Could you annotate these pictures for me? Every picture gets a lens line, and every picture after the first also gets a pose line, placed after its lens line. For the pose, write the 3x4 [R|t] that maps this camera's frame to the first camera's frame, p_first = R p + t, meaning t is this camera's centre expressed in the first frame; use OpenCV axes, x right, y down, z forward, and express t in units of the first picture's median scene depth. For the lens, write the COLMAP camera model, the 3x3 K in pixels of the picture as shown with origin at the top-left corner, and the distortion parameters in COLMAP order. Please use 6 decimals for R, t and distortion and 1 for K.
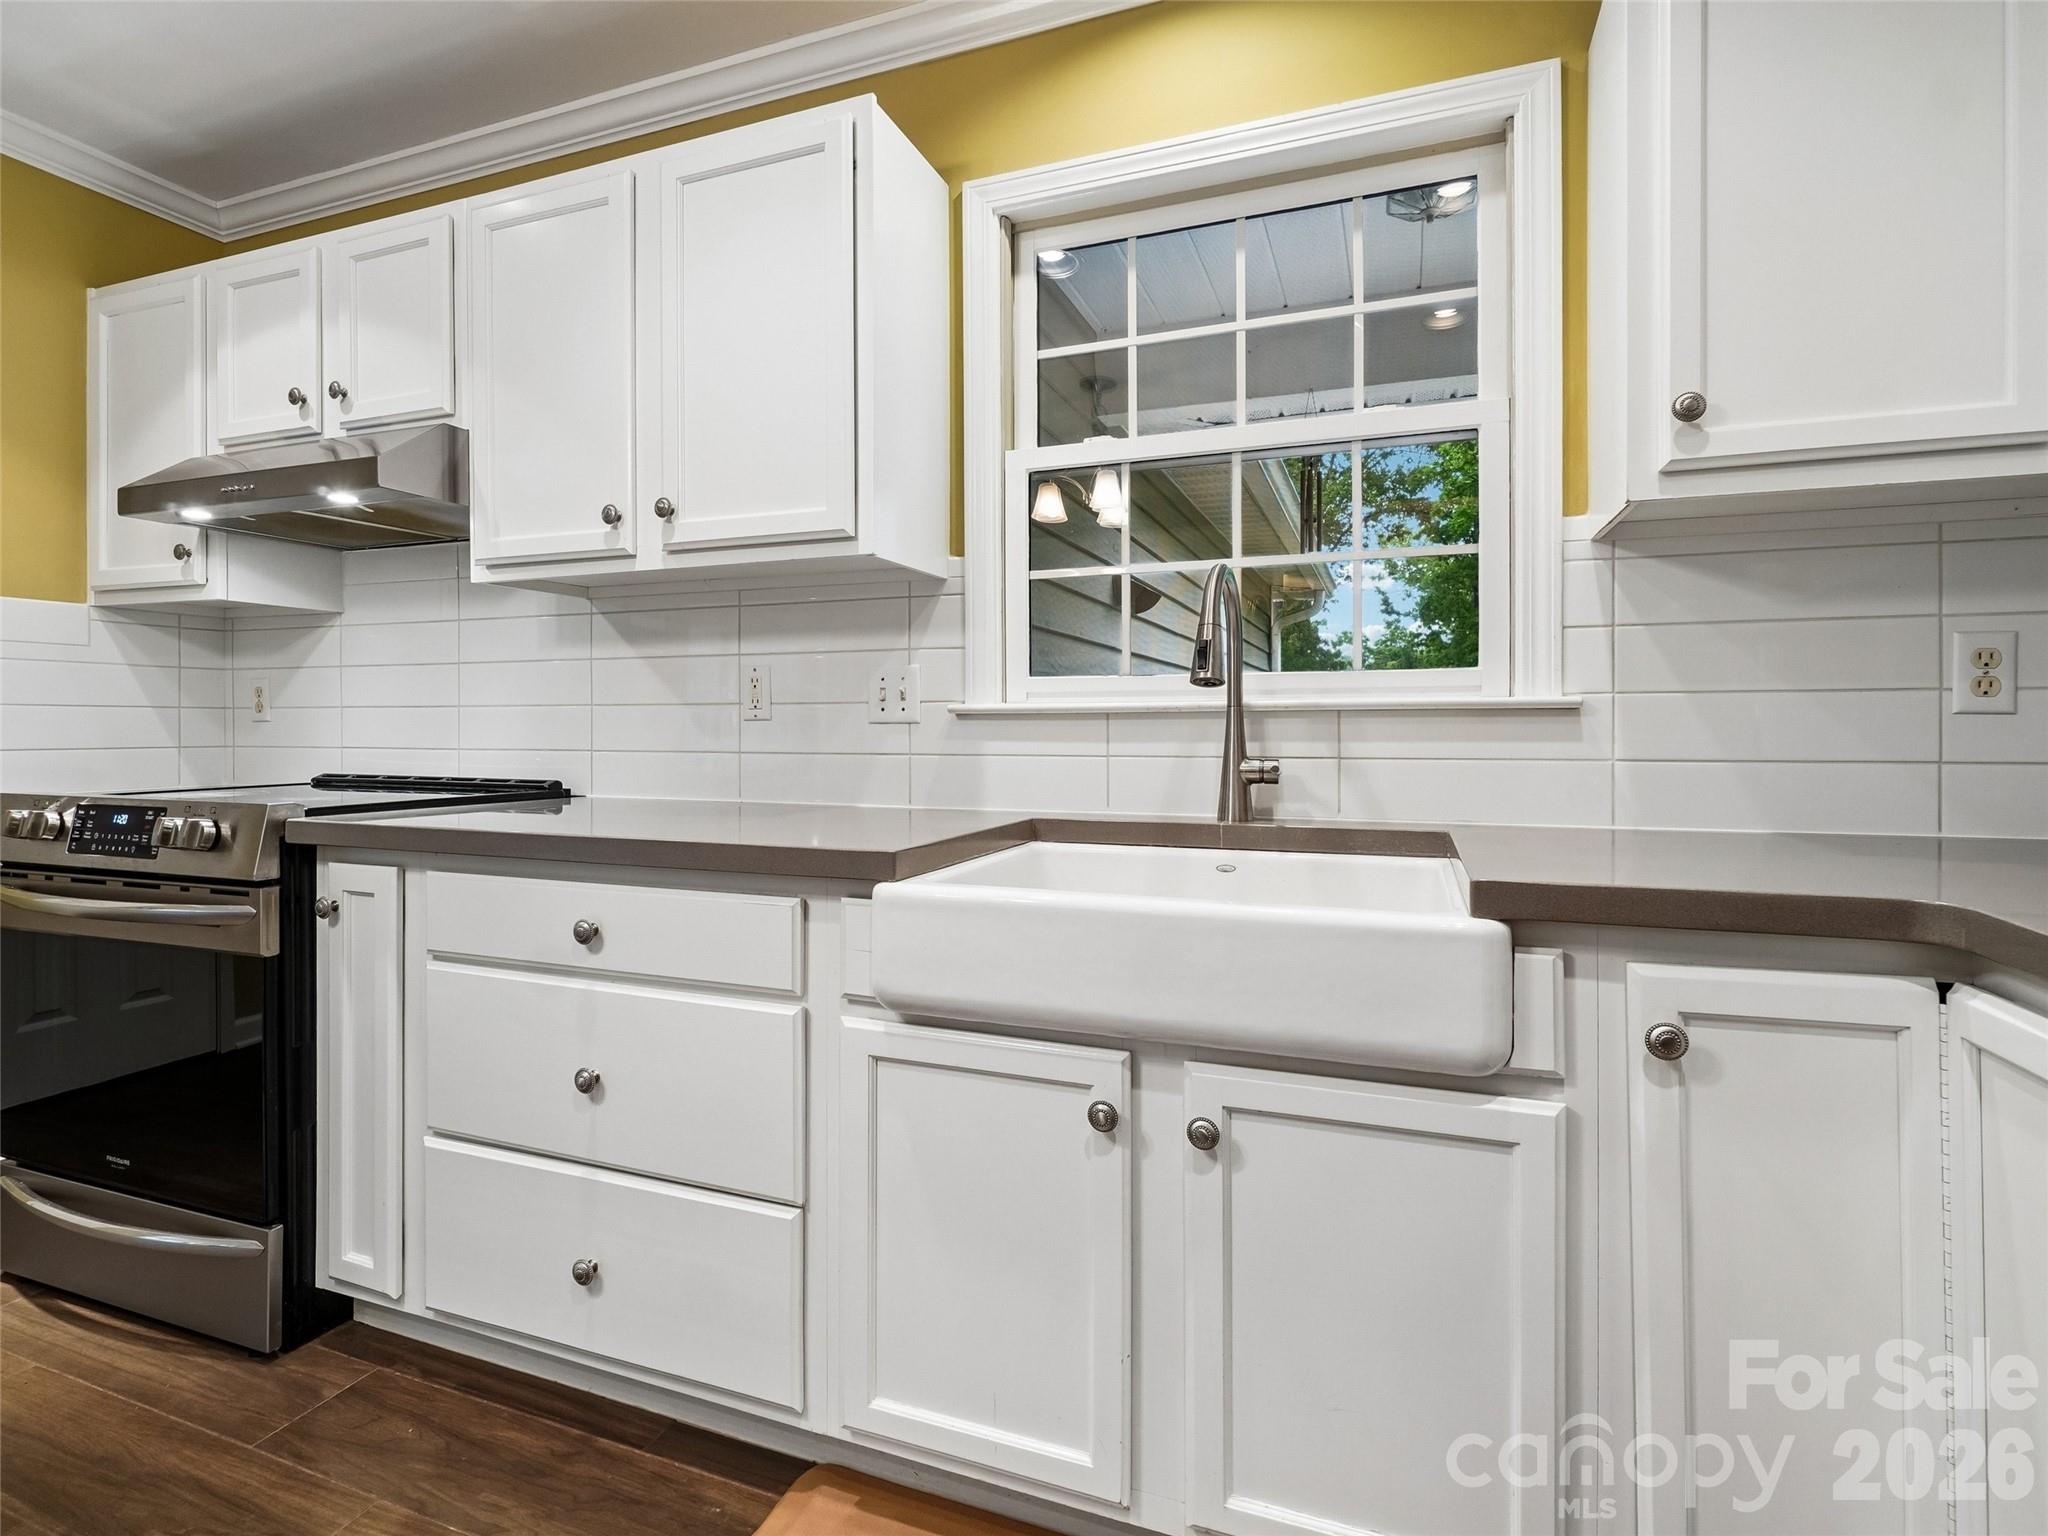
lens RADIAL K [[1013.2, 0, 1020.8], [0, 1013.2, 735.3], [0, 0, 1]] dist [-0.003017, -0.001168]
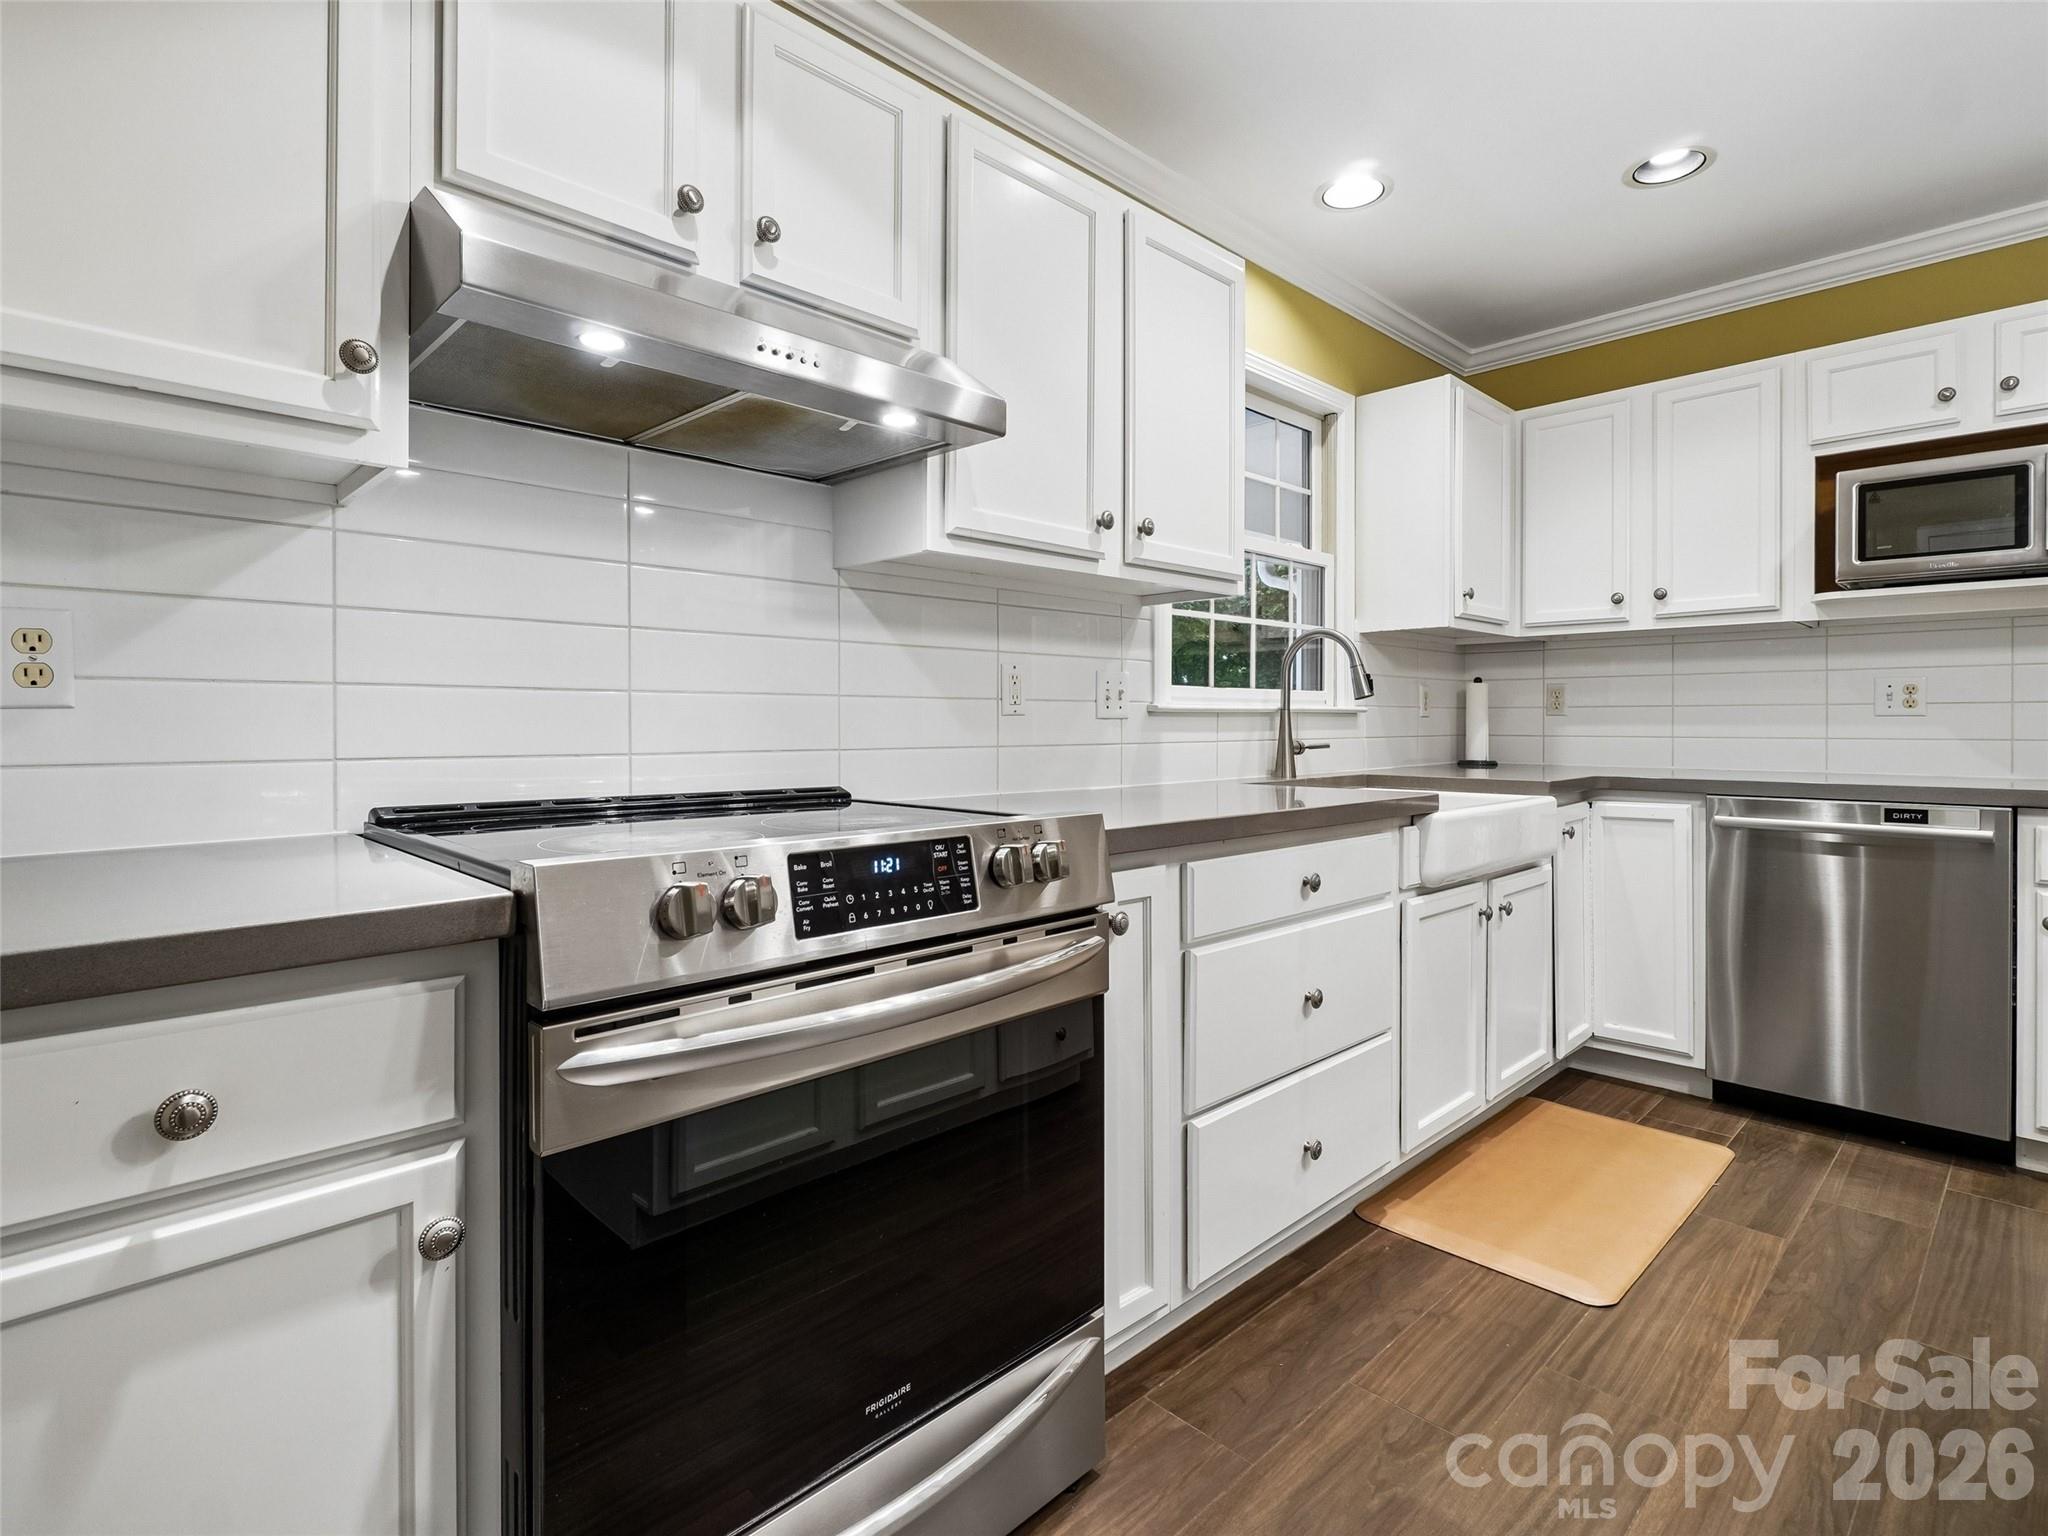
lens RADIAL K [[1013.2, 0, 1009.4], [0, 1013.2, 730.4], [0, 0, 1]] dist [-0.003017, -0.001168]
pose [[0.434090, -0.007164, 0.900841, -1.468003], [0.006747, 0.999966, 0.004701, -0.005022], [-0.900844, 0.004038, 0.434124, 0.665777]]
